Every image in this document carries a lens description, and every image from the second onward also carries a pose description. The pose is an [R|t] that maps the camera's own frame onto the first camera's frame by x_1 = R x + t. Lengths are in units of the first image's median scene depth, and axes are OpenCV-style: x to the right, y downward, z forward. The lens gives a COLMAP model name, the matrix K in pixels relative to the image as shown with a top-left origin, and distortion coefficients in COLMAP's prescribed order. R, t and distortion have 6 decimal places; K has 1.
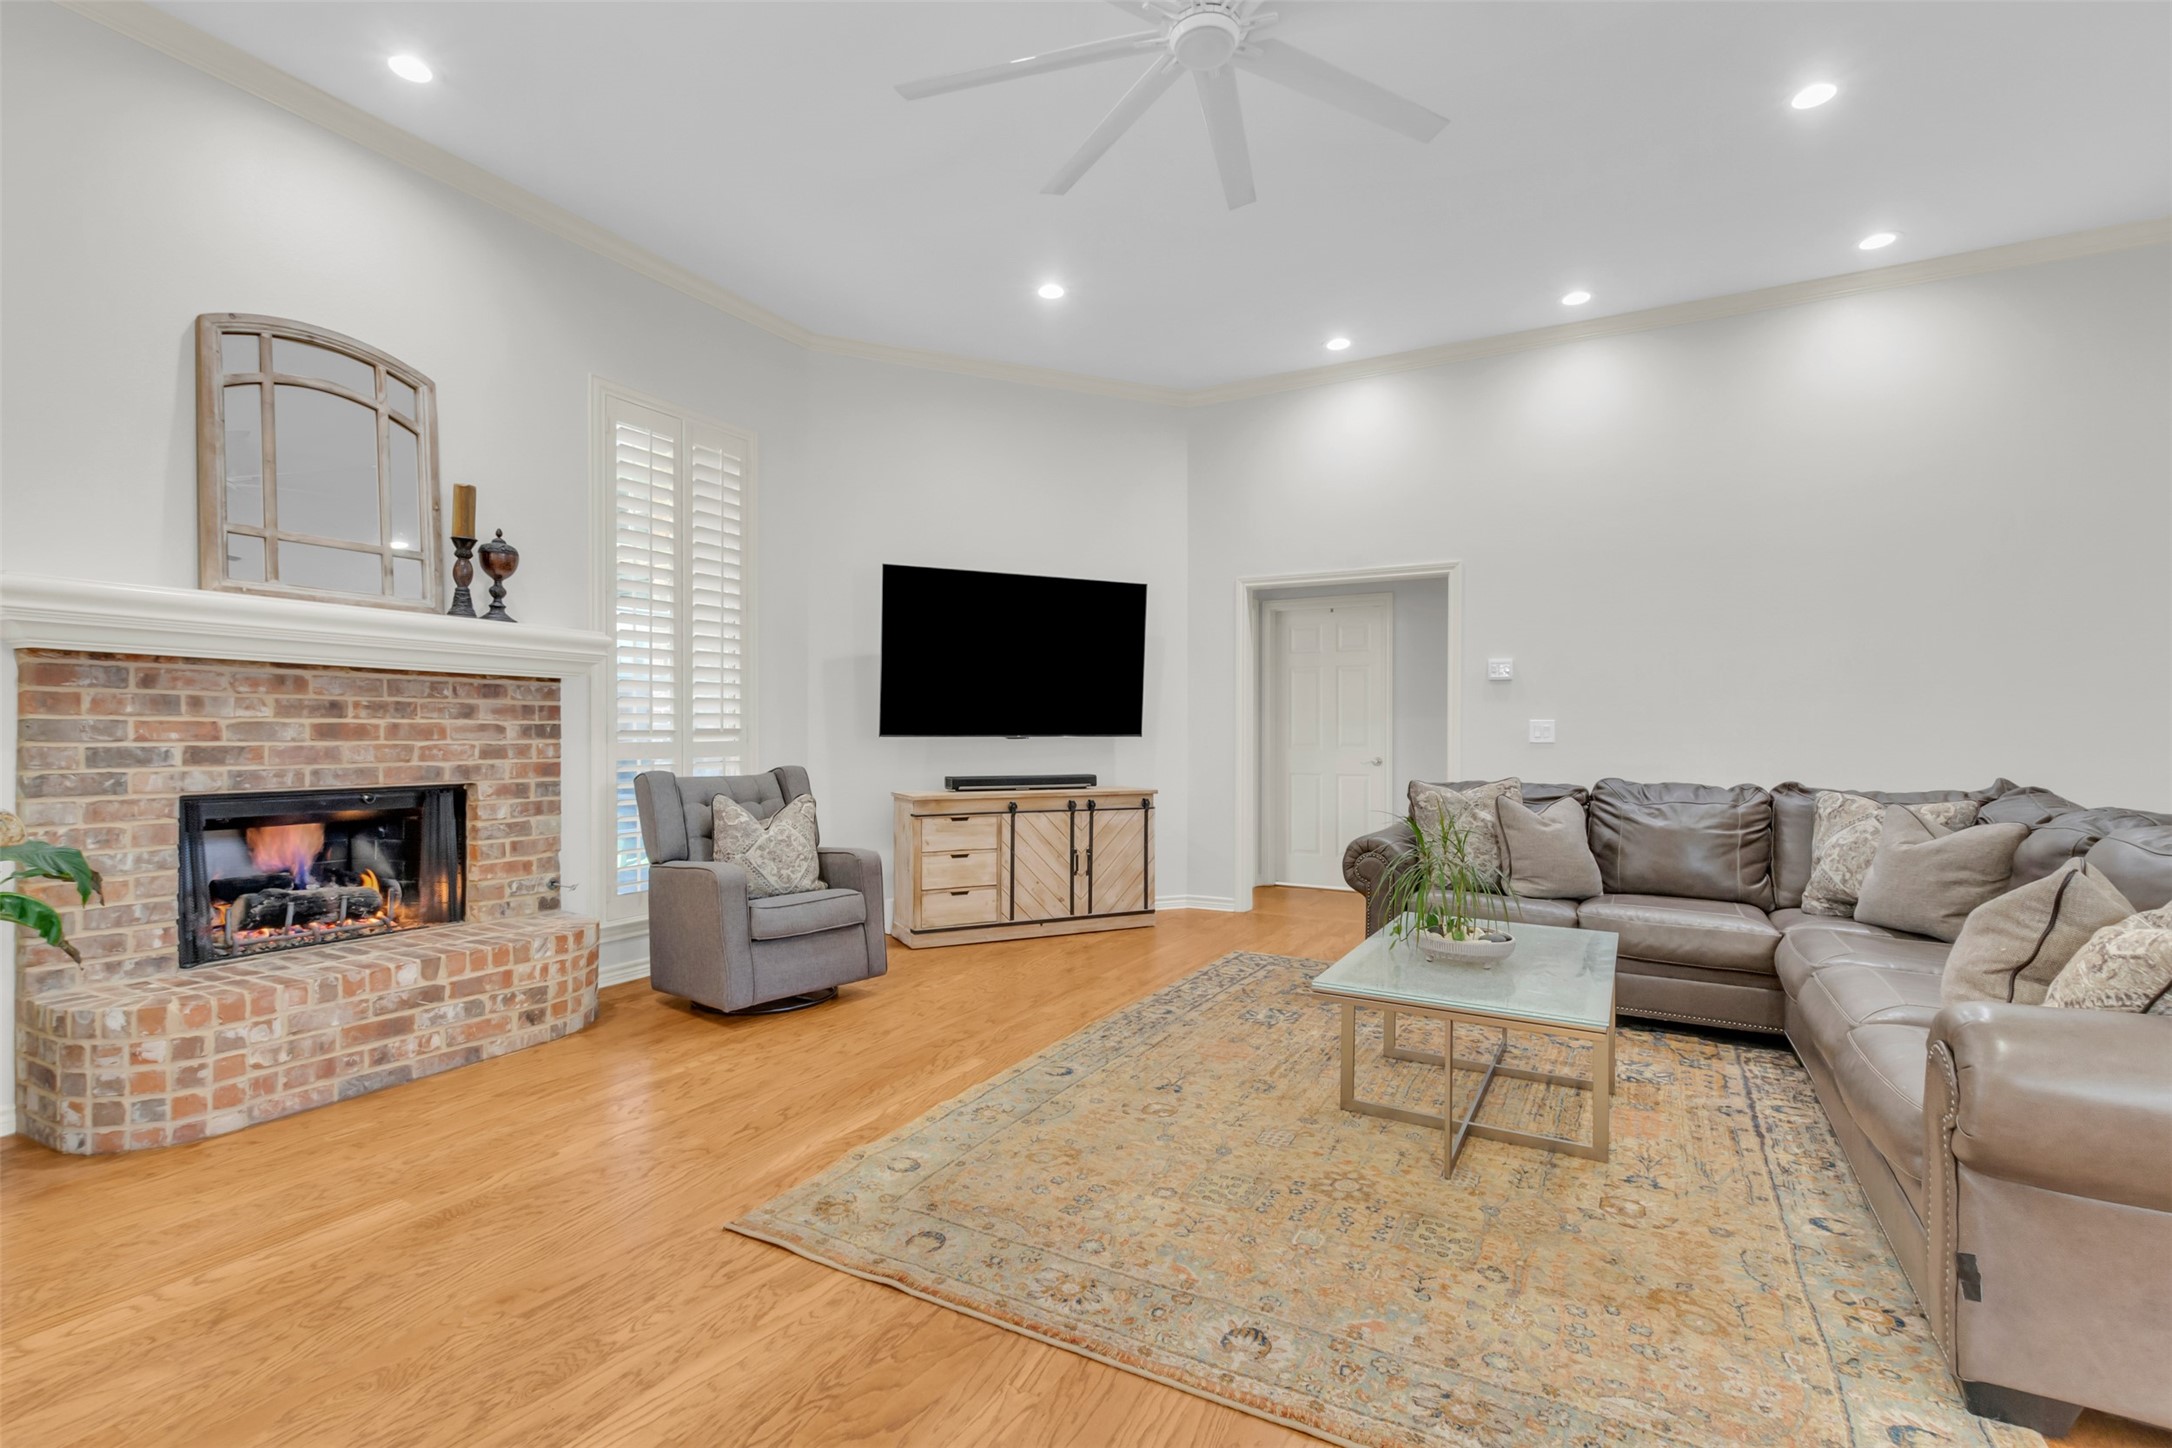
lens RADIAL K [[998.8, 0, 1082.9], [0, 998.8, 736.7], [0, 0, 1]] dist [0.000604, 0.000025]
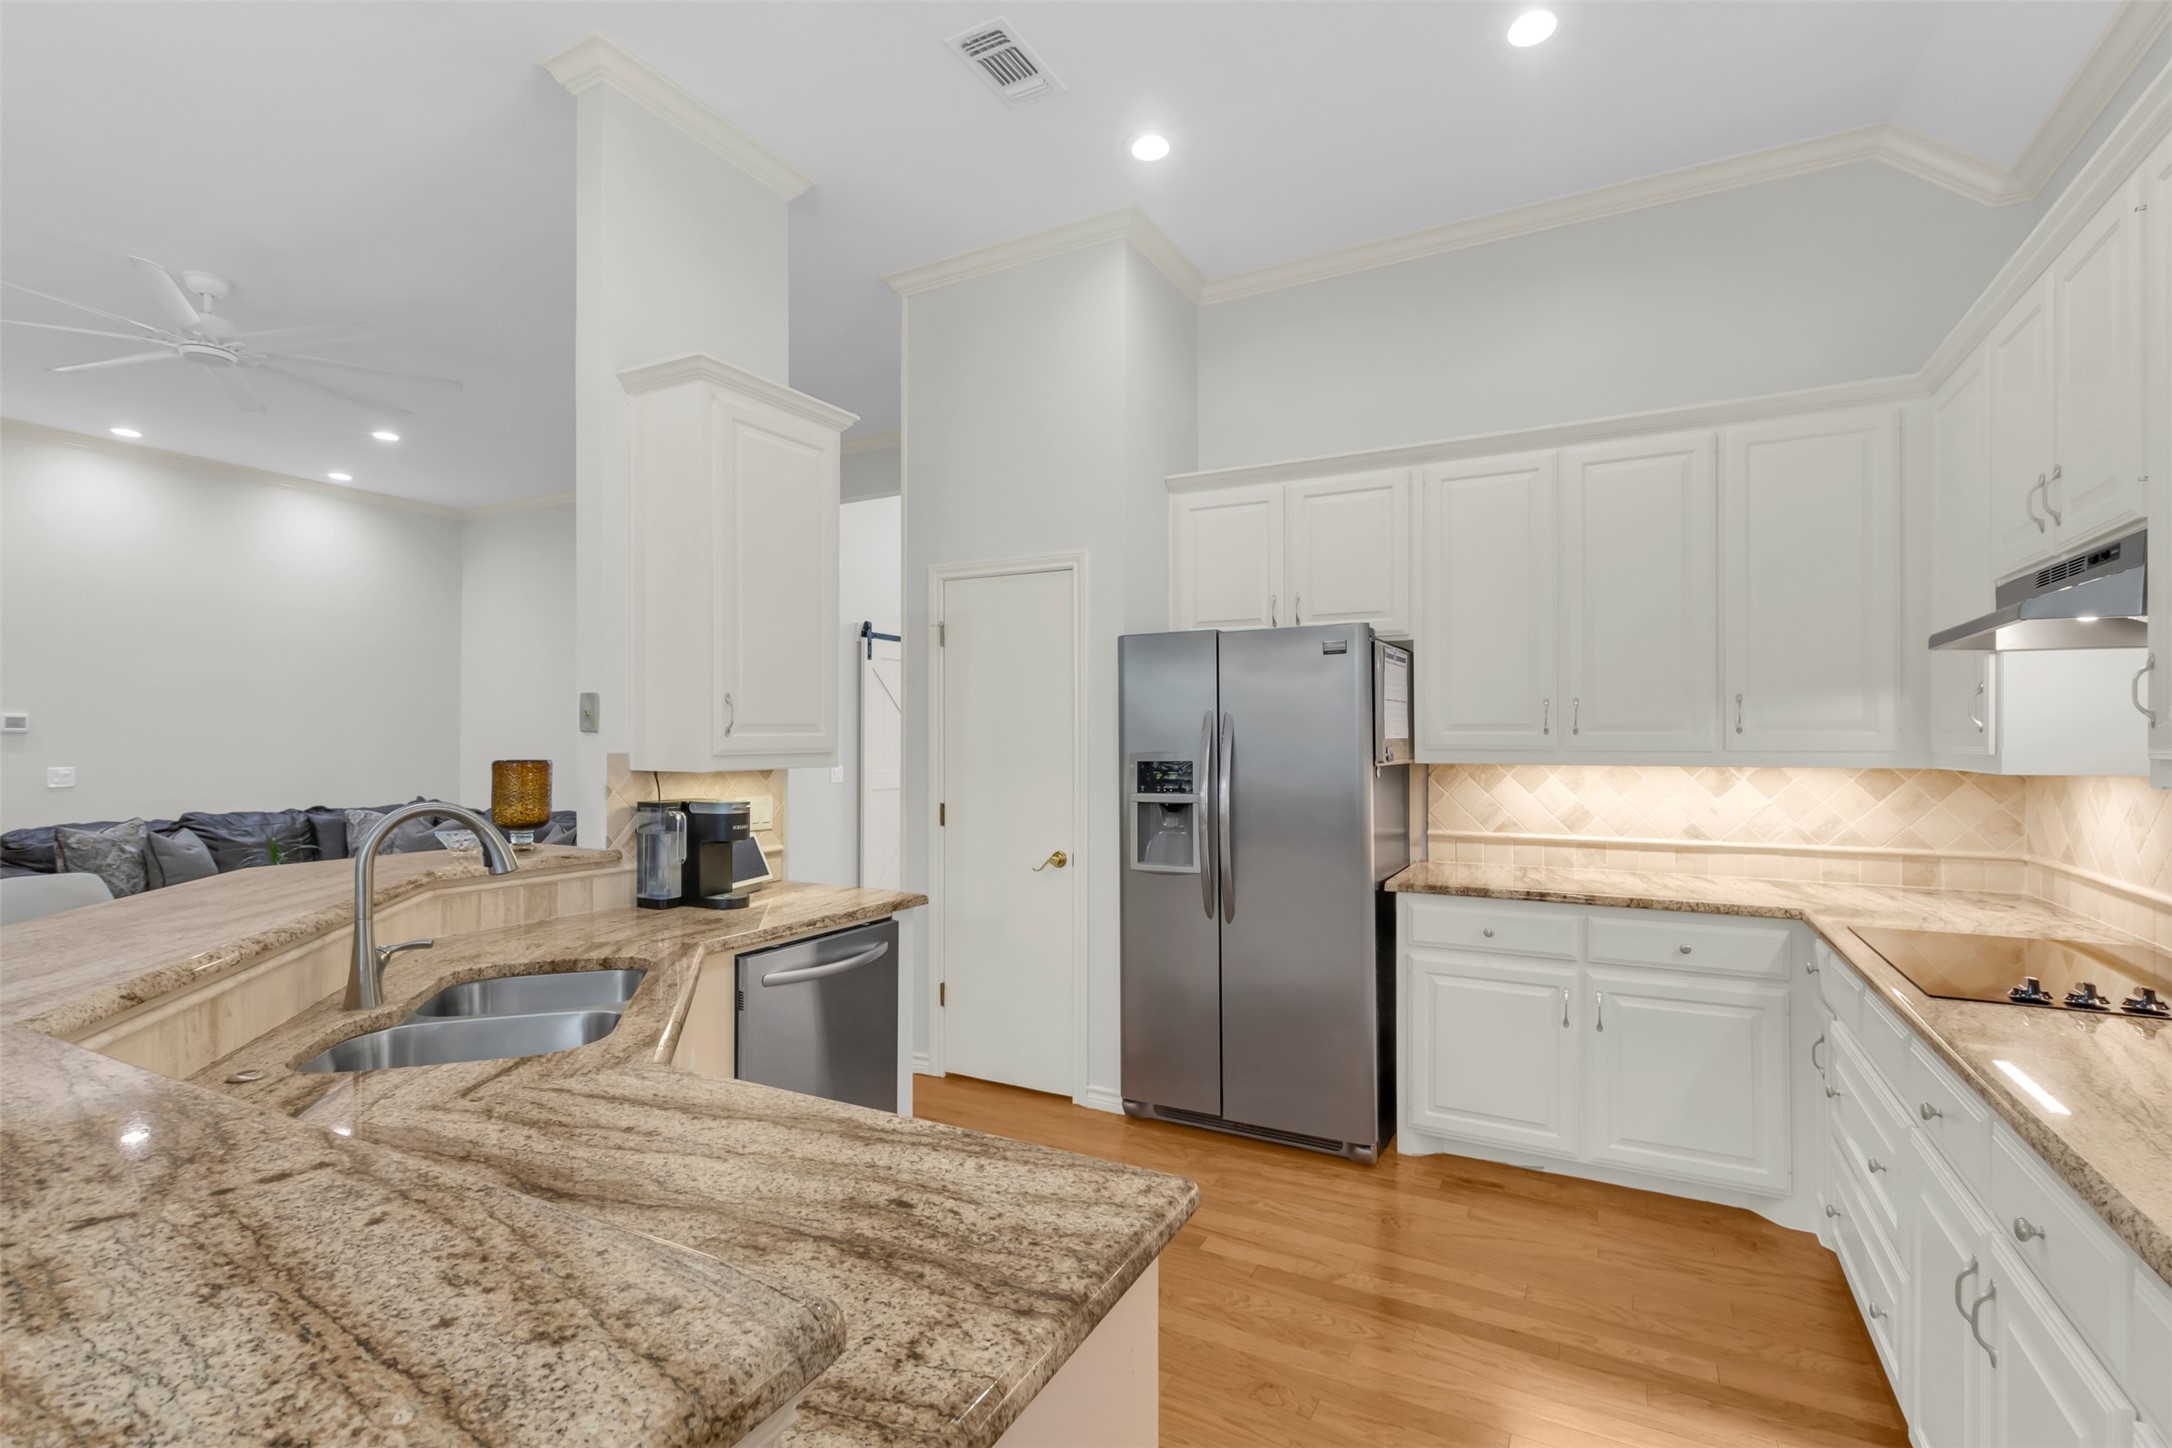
lens RADIAL K [[998.8, 0, 1086.3], [0, 998.8, 729.3], [0, 0, 1]] dist [0.000604, 0.000025]
pose [[-0.018619, 0.004581, 0.999816, -0.919406], [0.003053, 0.999985, -0.004525, -0.066511], [-0.999822, 0.002969, -0.018633, -0.217155]]
